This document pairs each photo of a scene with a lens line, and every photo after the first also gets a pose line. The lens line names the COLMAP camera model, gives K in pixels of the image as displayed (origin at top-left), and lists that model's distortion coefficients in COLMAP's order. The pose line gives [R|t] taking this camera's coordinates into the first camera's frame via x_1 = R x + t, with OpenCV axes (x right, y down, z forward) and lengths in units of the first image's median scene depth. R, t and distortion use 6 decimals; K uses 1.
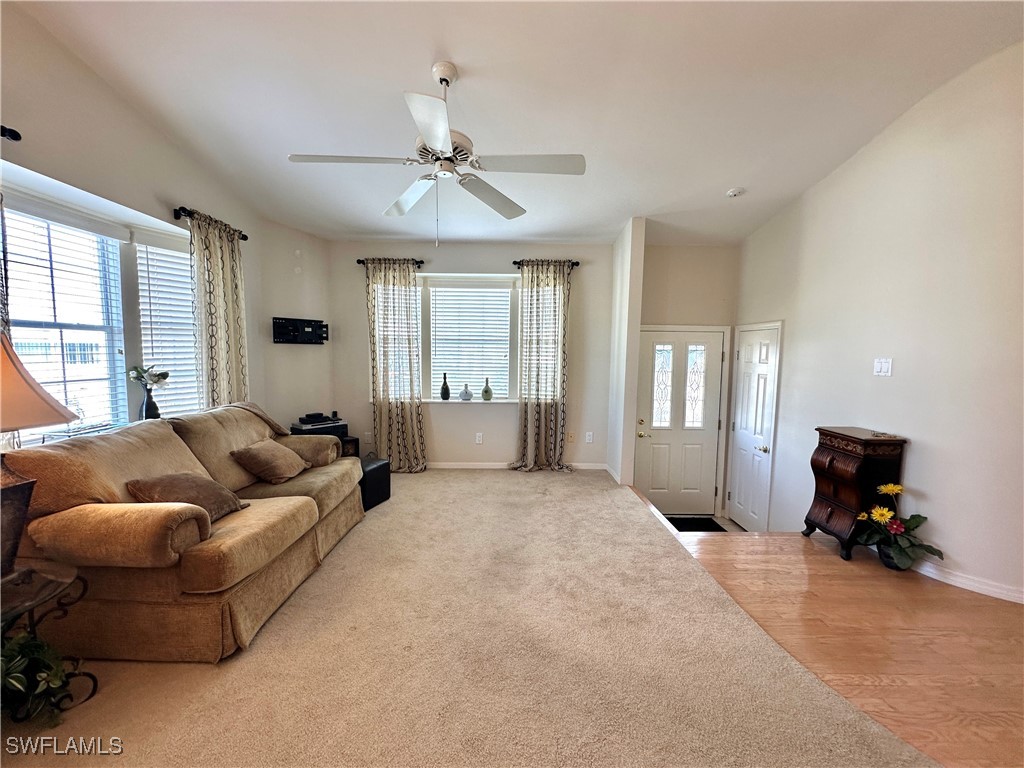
lens RADIAL K [[409.1, 0, 511.0], [0, 409.1, 385.1], [0, 0, 1]] dist [-0.004163, 0.000970]
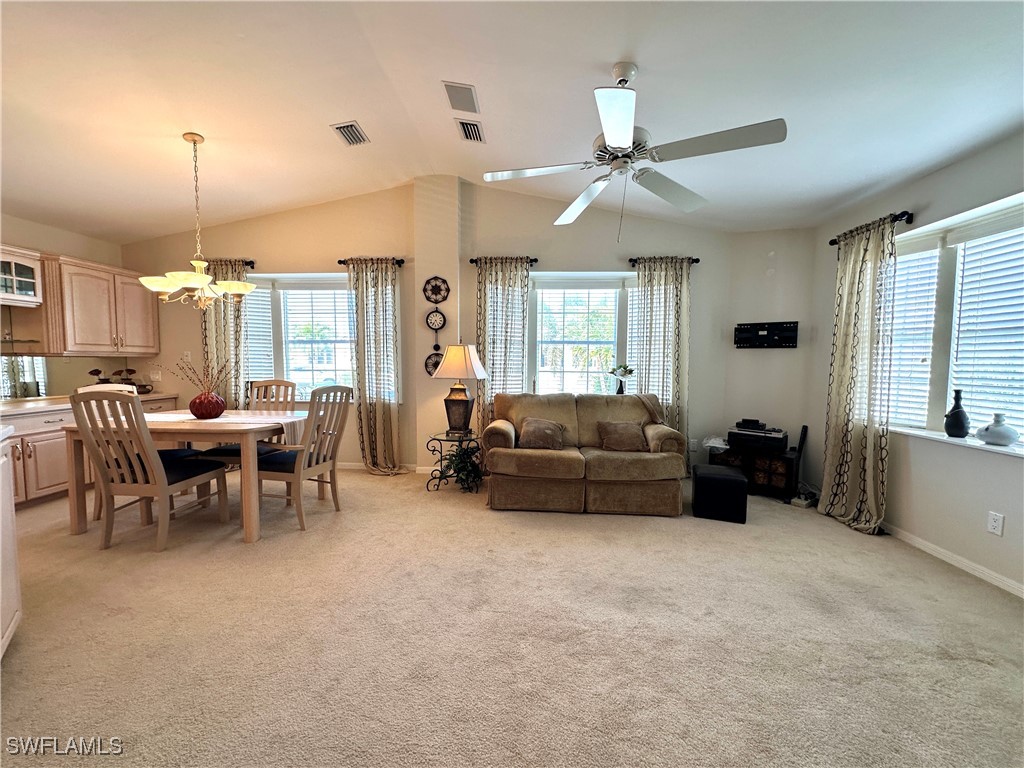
lens RADIAL K [[409.1, 0, 511.0], [0, 409.1, 385.1], [0, 0, 1]] dist [-0.004163, 0.000970]
pose [[-0.058611, 0.048406, -0.997107, 0.472131], [-0.091862, 0.994324, 0.053670, -0.010271], [0.994045, 0.094742, -0.053831, 0.444394]]
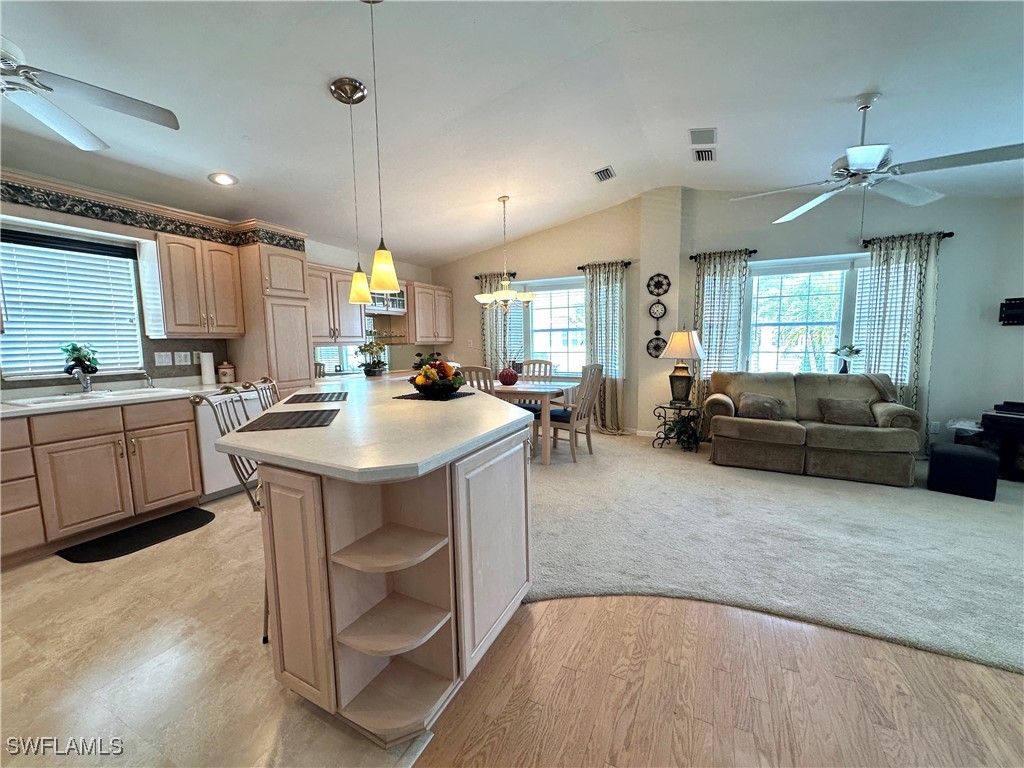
lens RADIAL K [[409.1, 0, 511.0], [0, 409.1, 385.1], [0, 0, 1]] dist [-0.004163, 0.000970]
pose [[-0.449290, 0.089512, -0.888891, 0.757221], [-0.068517, 0.988585, 0.134183, -0.011314], [0.890755, 0.121191, -0.438028, 0.364218]]
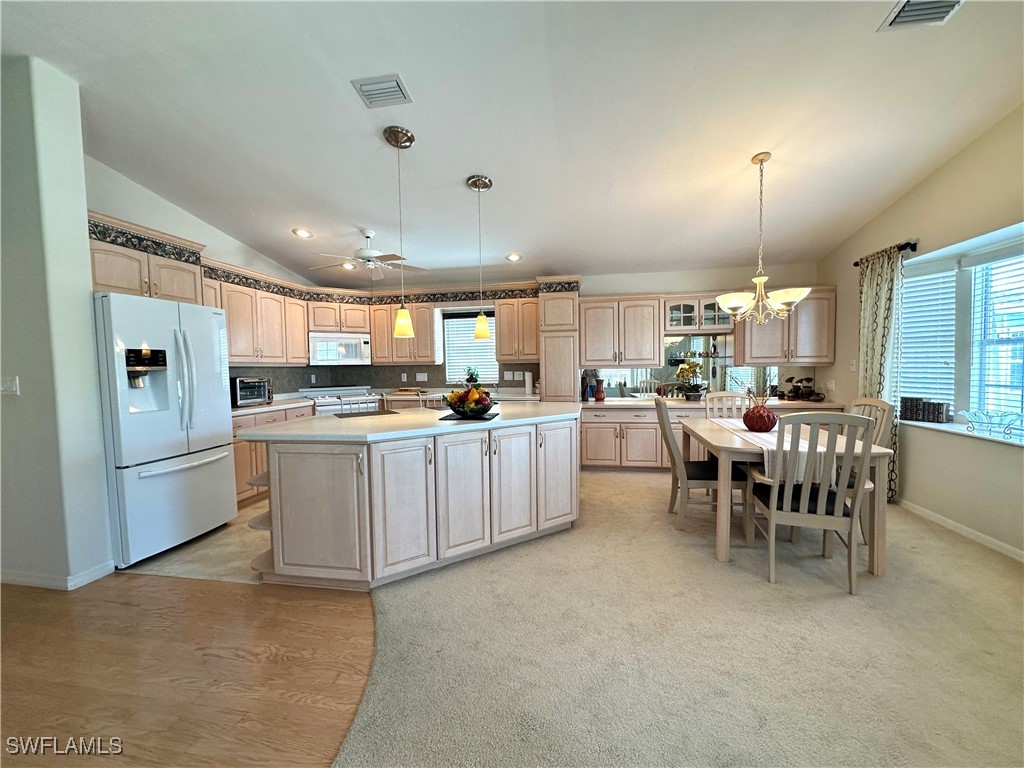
lens RADIAL K [[409.1, 0, 511.0], [0, 409.1, 385.1], [0, 0, 1]] dist [-0.004163, 0.000970]
pose [[-0.981687, -0.005114, 0.190435, 0.082076], [0.021093, 0.990576, 0.135331, -0.053796], [-0.189332, 0.136869, -0.972327, 0.660865]]
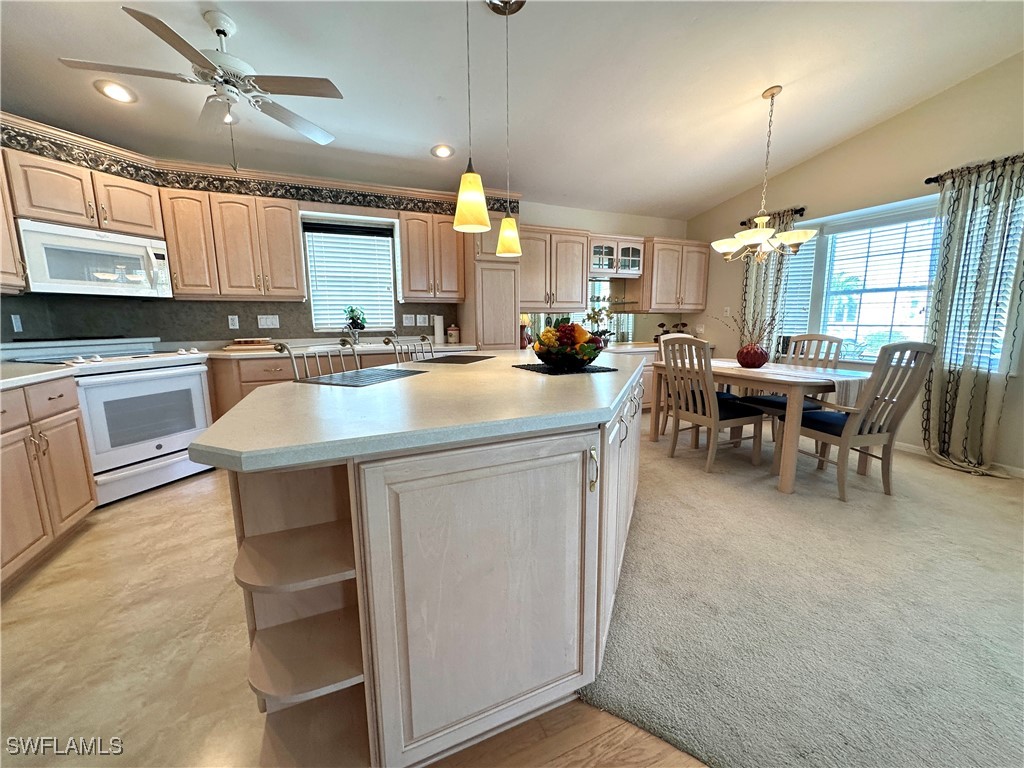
lens RADIAL K [[409.1, 0, 511.0], [0, 409.1, 385.1], [0, 0, 1]] dist [-0.004163, 0.000970]
pose [[-0.915373, 0.057144, -0.398530, 0.516610], [-0.040919, 0.971545, 0.233292, 0.005590], [0.400521, 0.229856, -0.886989, 0.393147]]
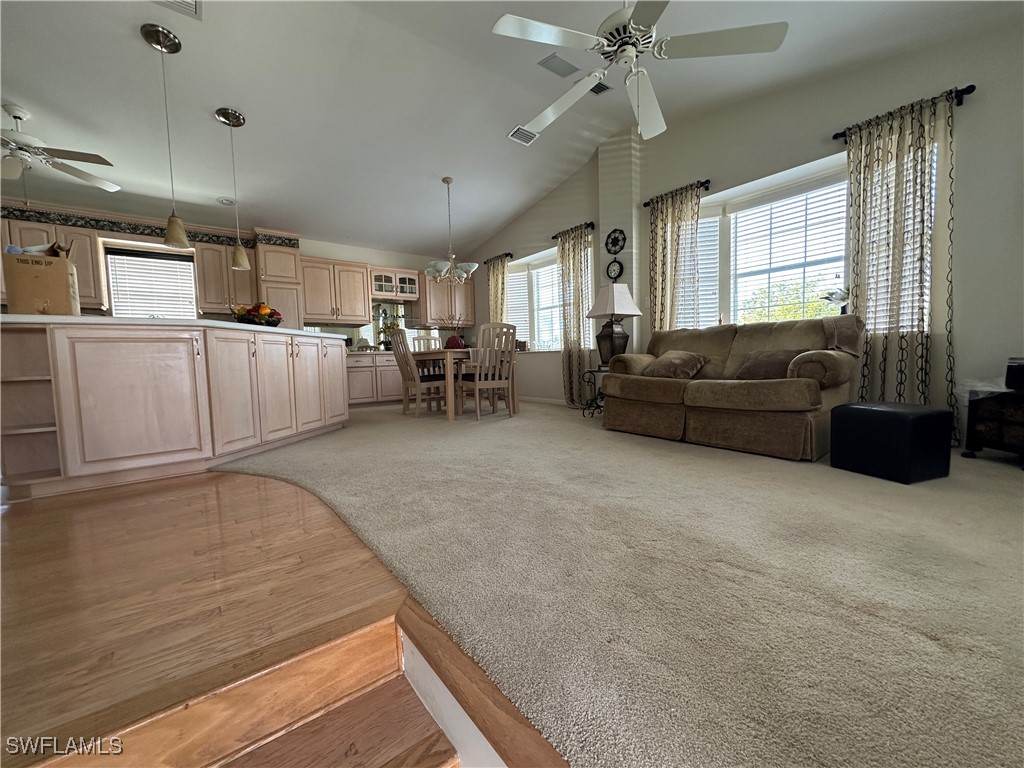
lens RADIAL K [[409.1, 0, 511.0], [0, 409.1, 385.1], [0, 0, 1]] dist [-0.004163, 0.000970]
pose [[-0.795486, 0.046638, -0.604174, 0.370521], [-0.035435, 0.991748, 0.123212, 0.080748], [0.604935, 0.119422, -0.787269, 0.909171]]
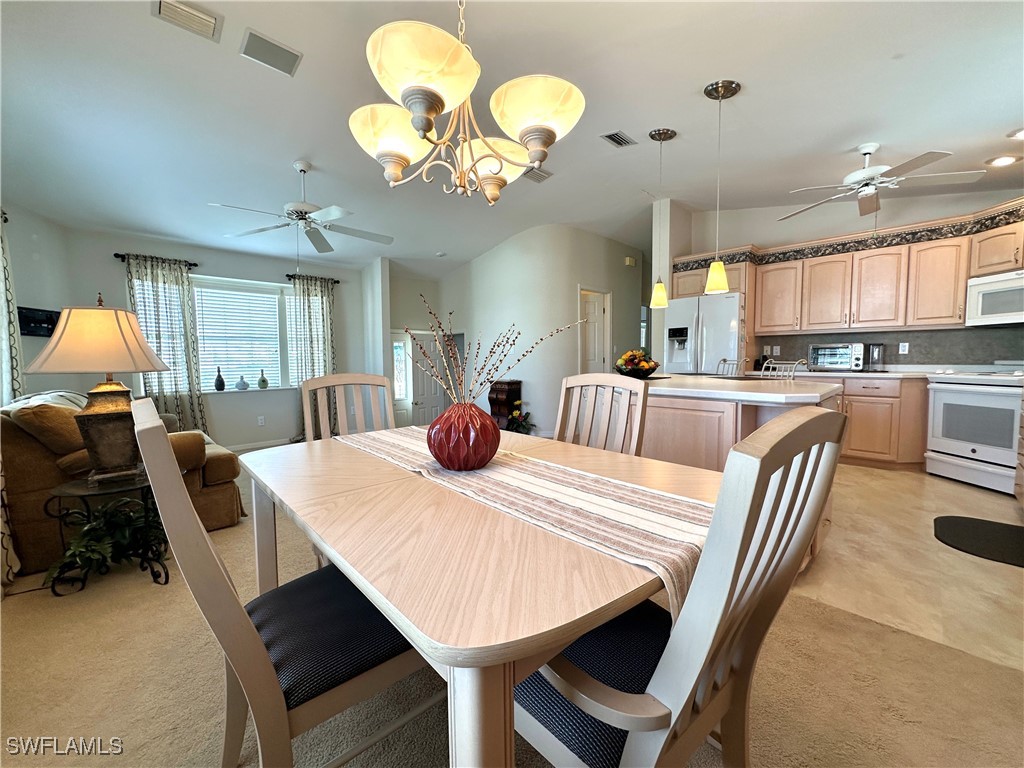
lens RADIAL K [[409.1, 0, 511.0], [0, 409.1, 385.1], [0, 0, 1]] dist [-0.004163, 0.000970]
pose [[0.717555, -0.064144, 0.693542, -0.390835], [0.079759, 0.996767, 0.009668, 0.077704], [-0.691920, 0.048378, 0.720351, -0.359532]]
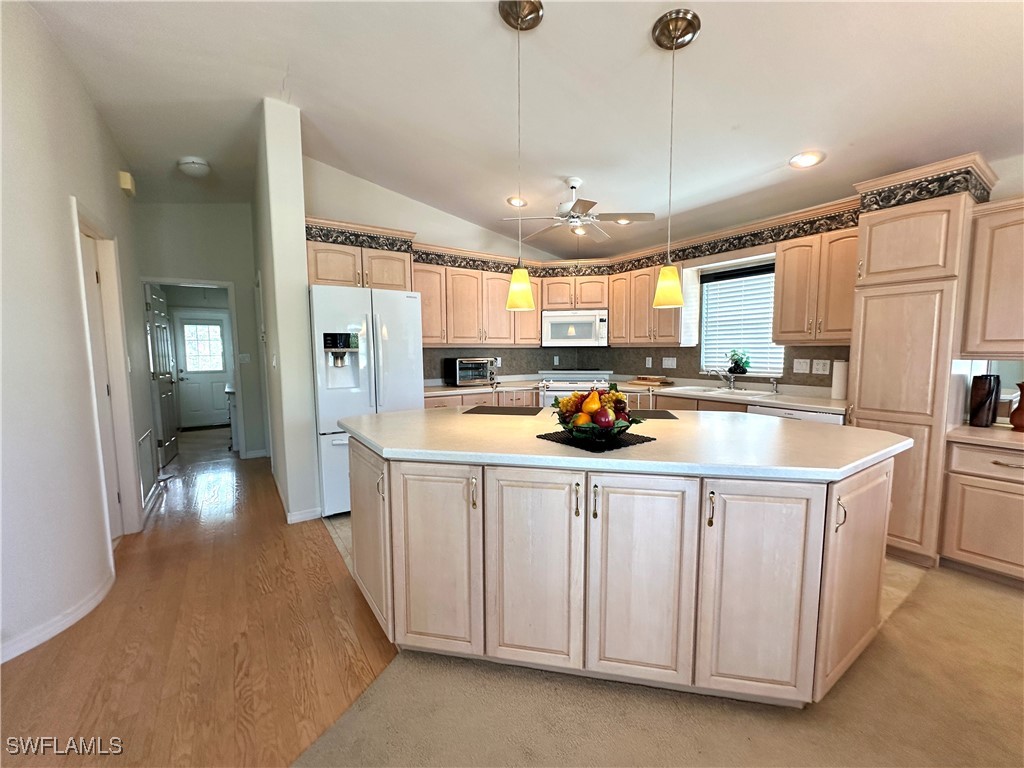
lens RADIAL K [[409.1, 0, 511.0], [0, 409.1, 385.1], [0, 0, 1]] dist [-0.004163, 0.000970]
pose [[-0.555260, -0.082789, 0.827546, -0.009855], [0.072310, 0.986459, 0.147205, -0.028820], [-0.828528, 0.141577, -0.541755, 0.295905]]
